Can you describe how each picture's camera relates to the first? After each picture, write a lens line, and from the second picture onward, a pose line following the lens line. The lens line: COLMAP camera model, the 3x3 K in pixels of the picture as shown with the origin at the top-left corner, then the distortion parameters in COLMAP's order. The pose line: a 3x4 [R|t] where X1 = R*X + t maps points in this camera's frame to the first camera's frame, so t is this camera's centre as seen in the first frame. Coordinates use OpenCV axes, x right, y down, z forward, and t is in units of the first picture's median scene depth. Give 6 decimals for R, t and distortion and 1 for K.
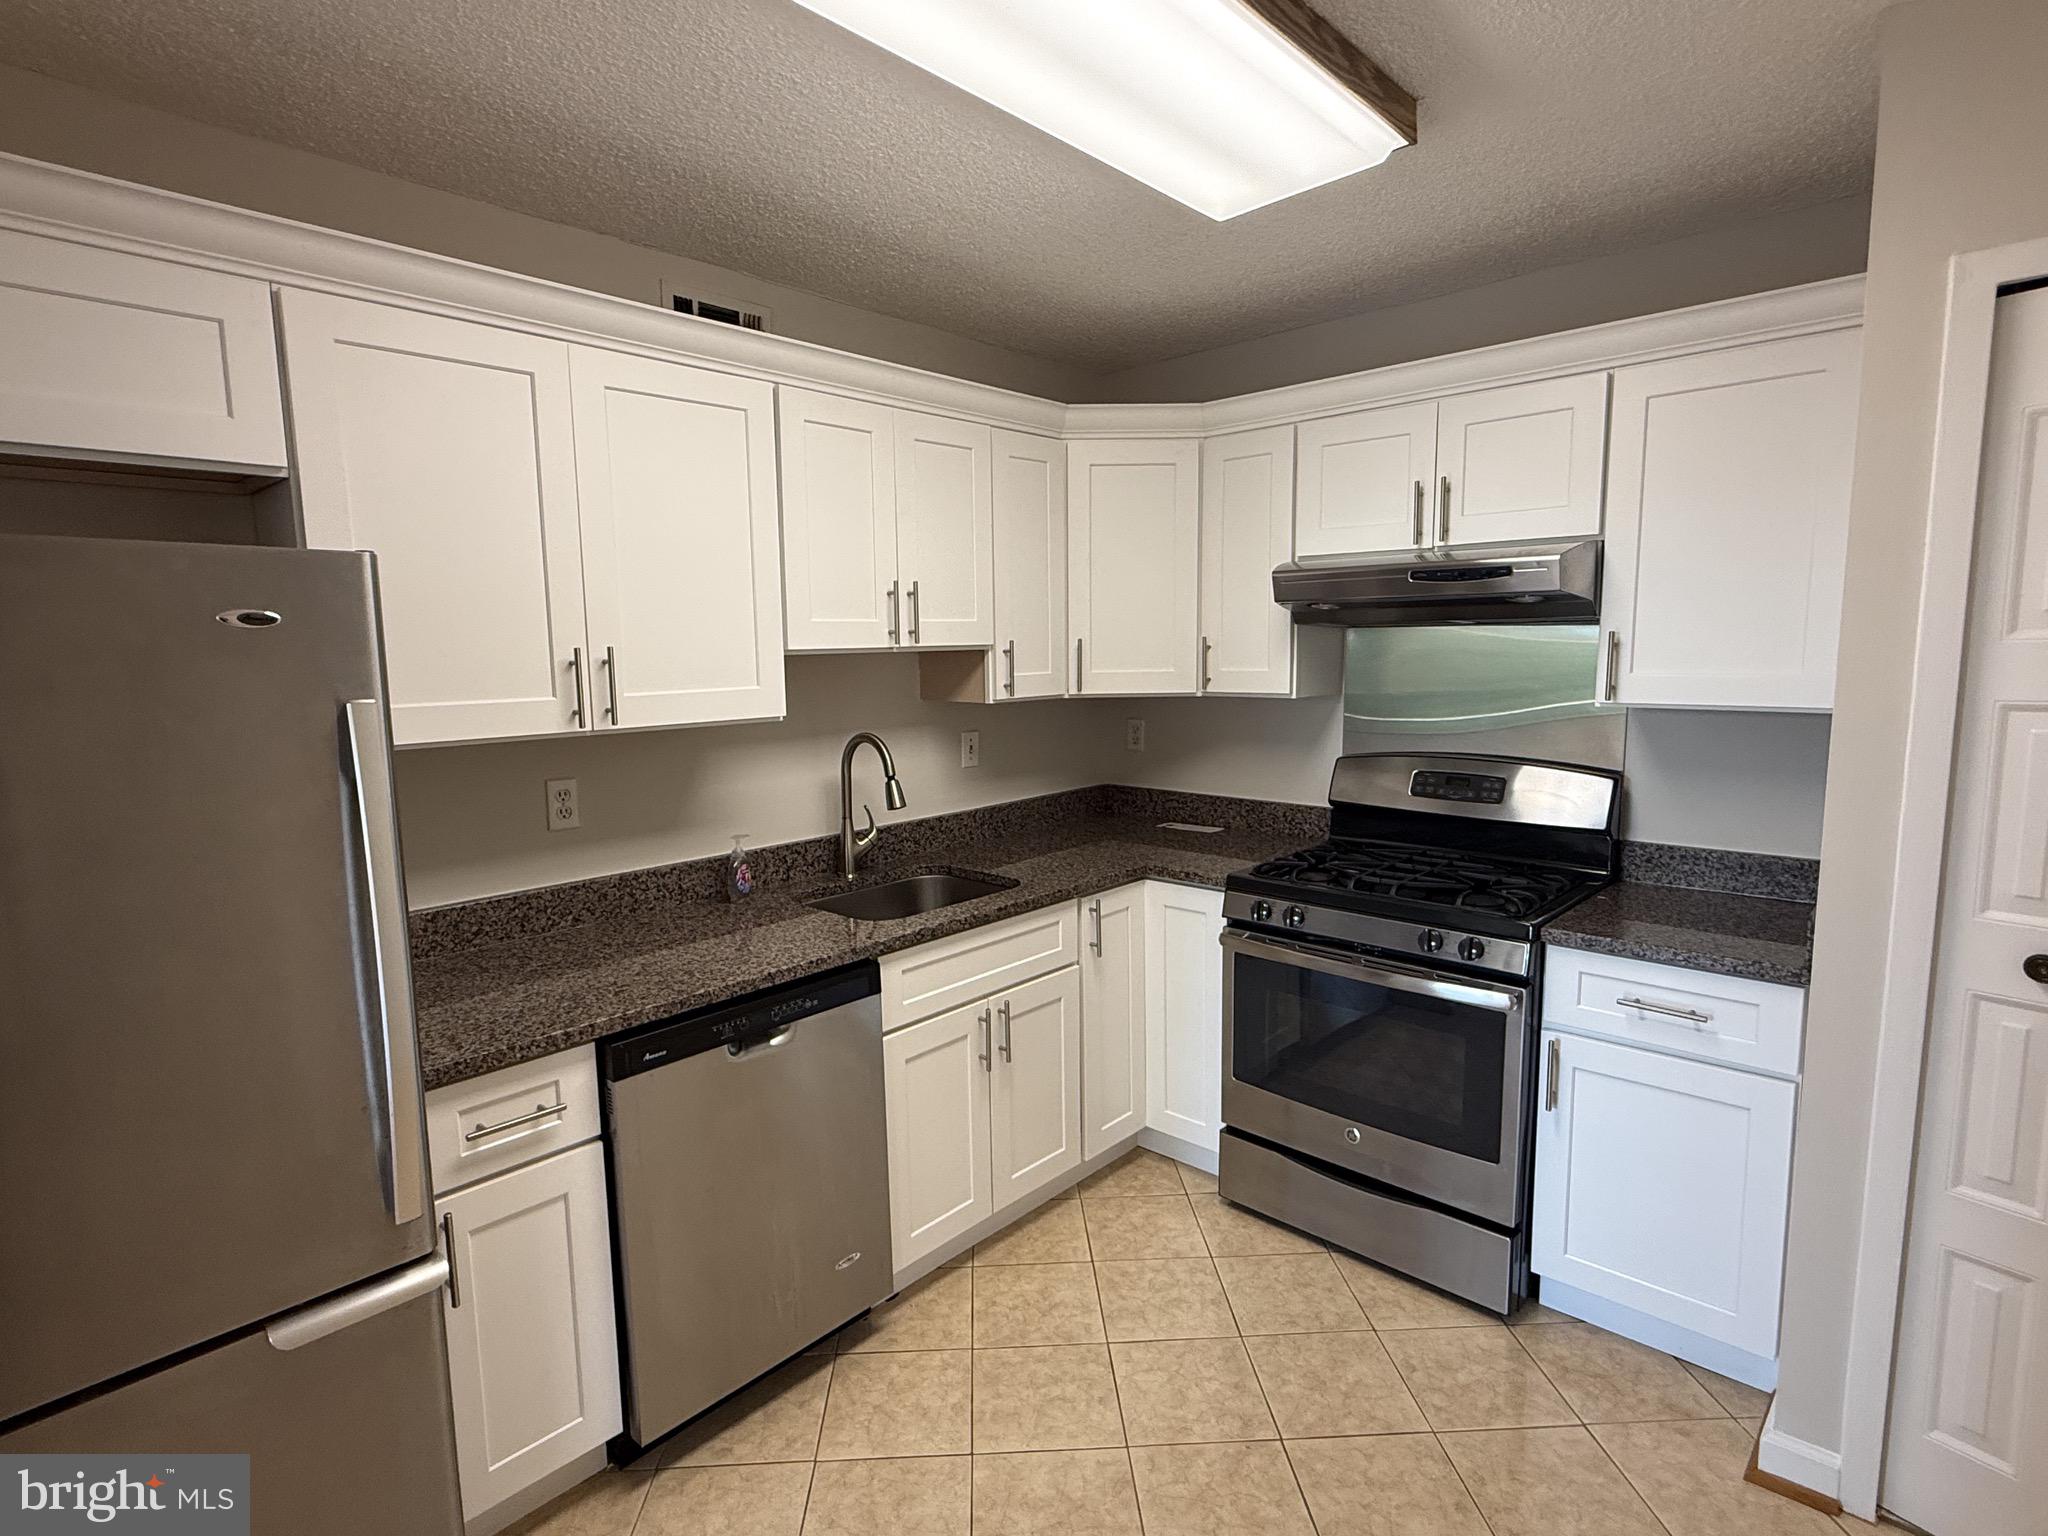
lens RADIAL K [[1015.7, 0, 1024.0], [0, 1015.7, 768.0], [0, 0, 1]] dist [0.002329, -0.000589]
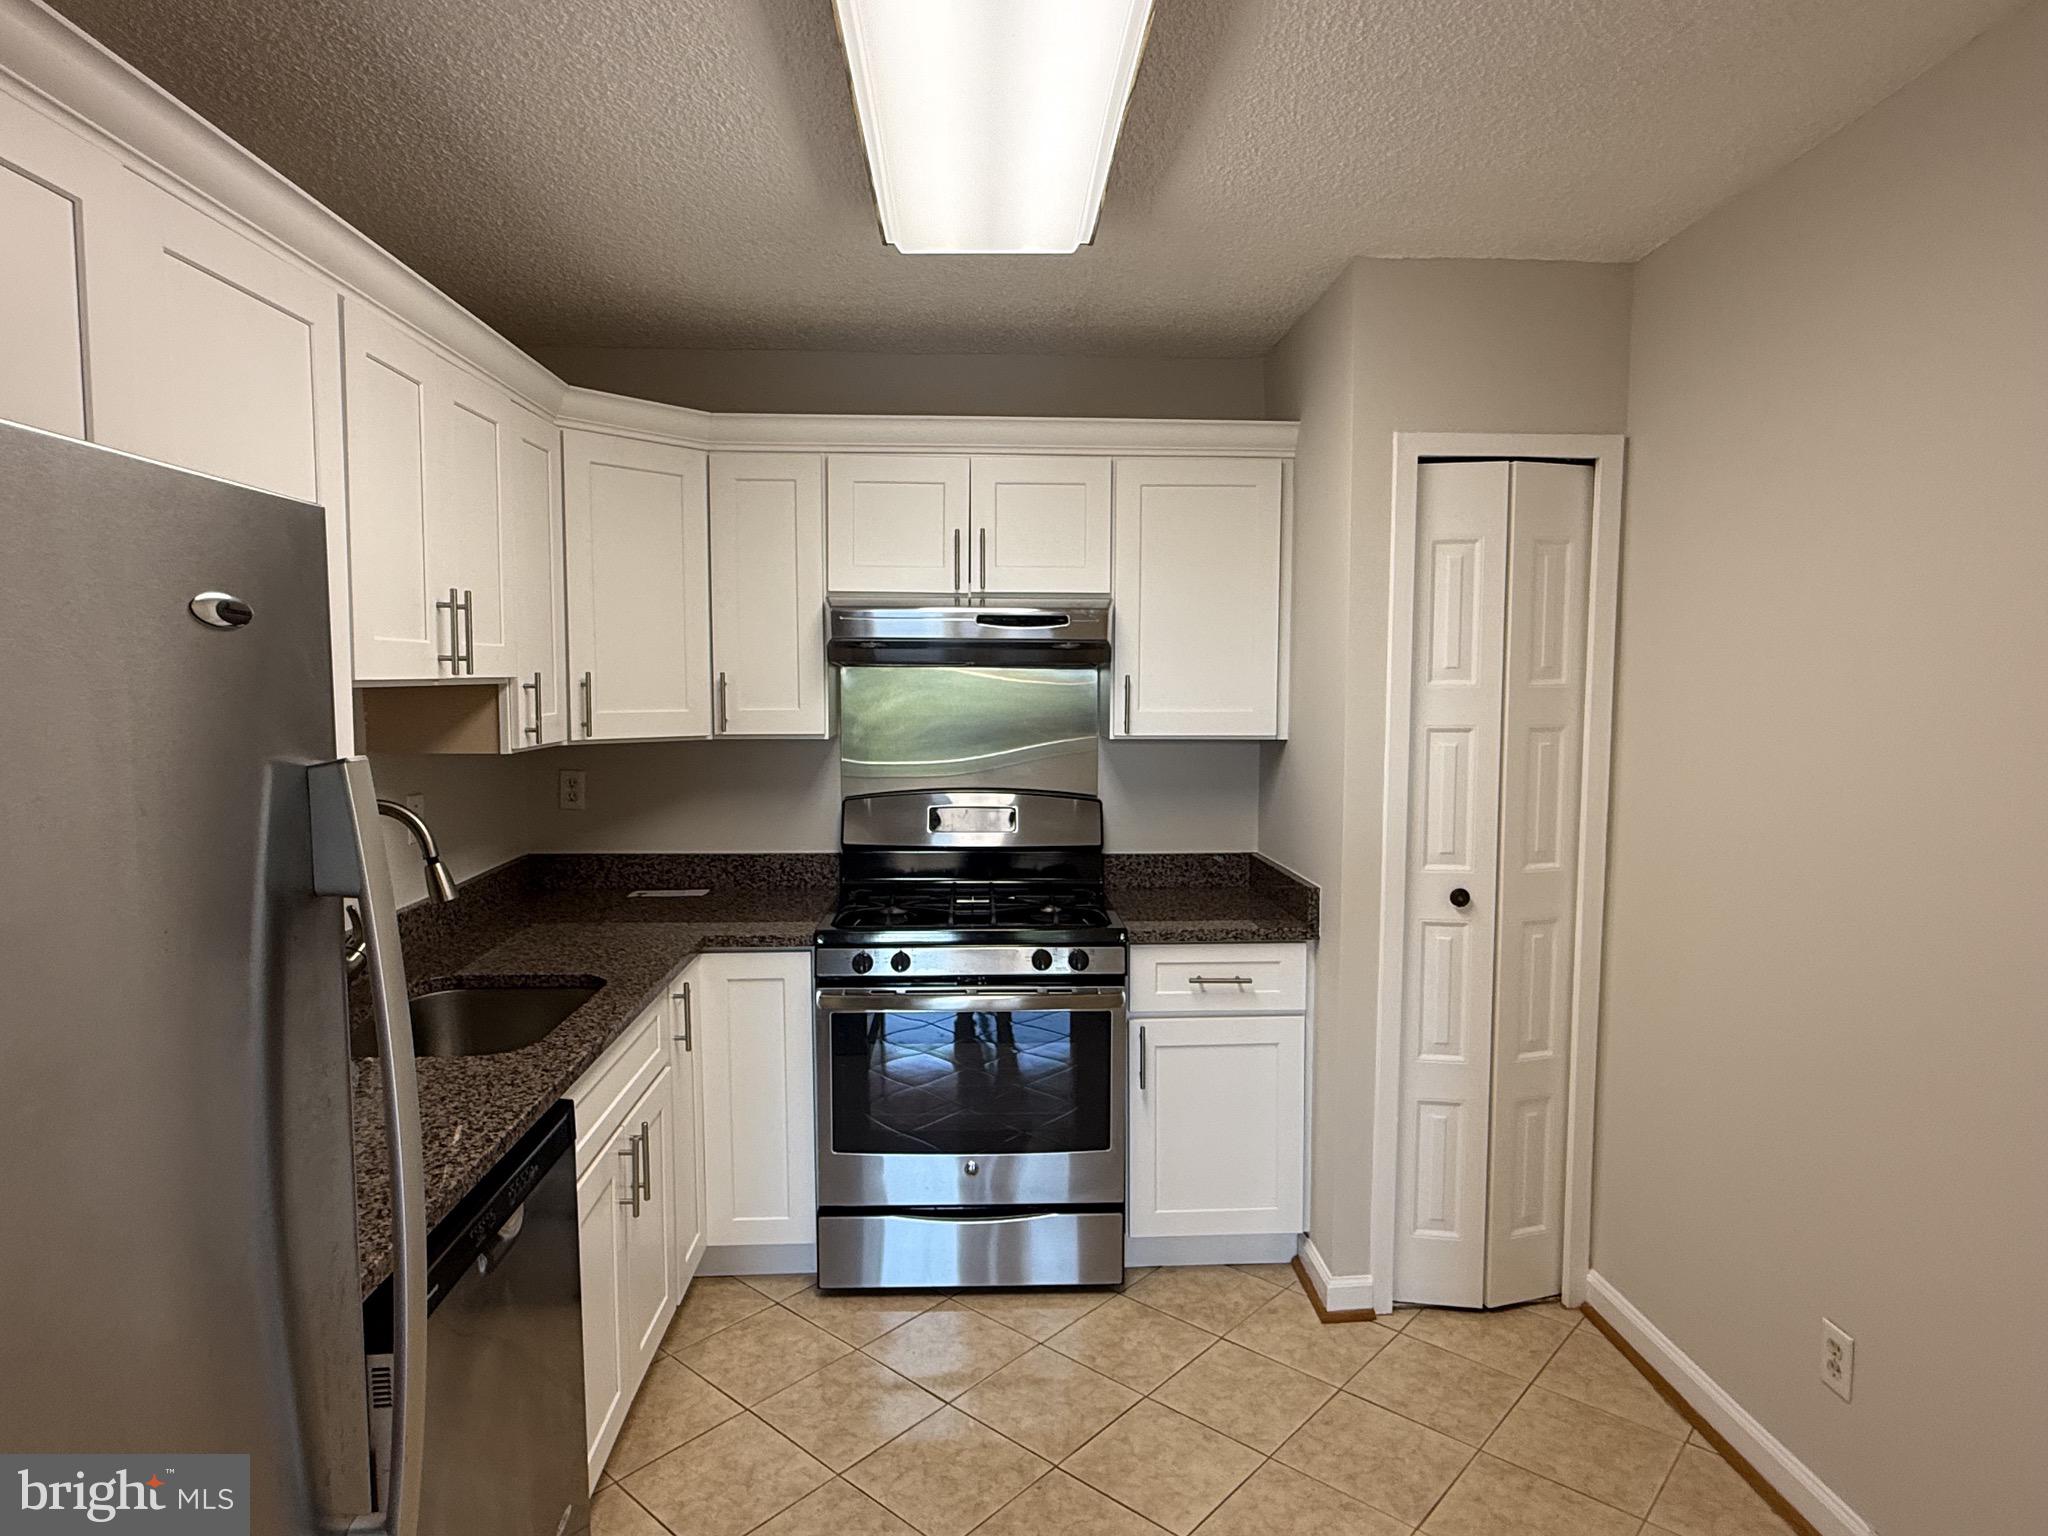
lens RADIAL K [[1152.1, 0, 1024.0], [0, 1152.1, 768.0], [0, 0, 1]] dist [-0.002672, 0.000976]
pose [[0.706489, -0.039017, 0.706647, -0.453451], [0.073547, 0.997121, -0.018475, -0.010146], [-0.703892, 0.065025, 0.707325, 0.139019]]
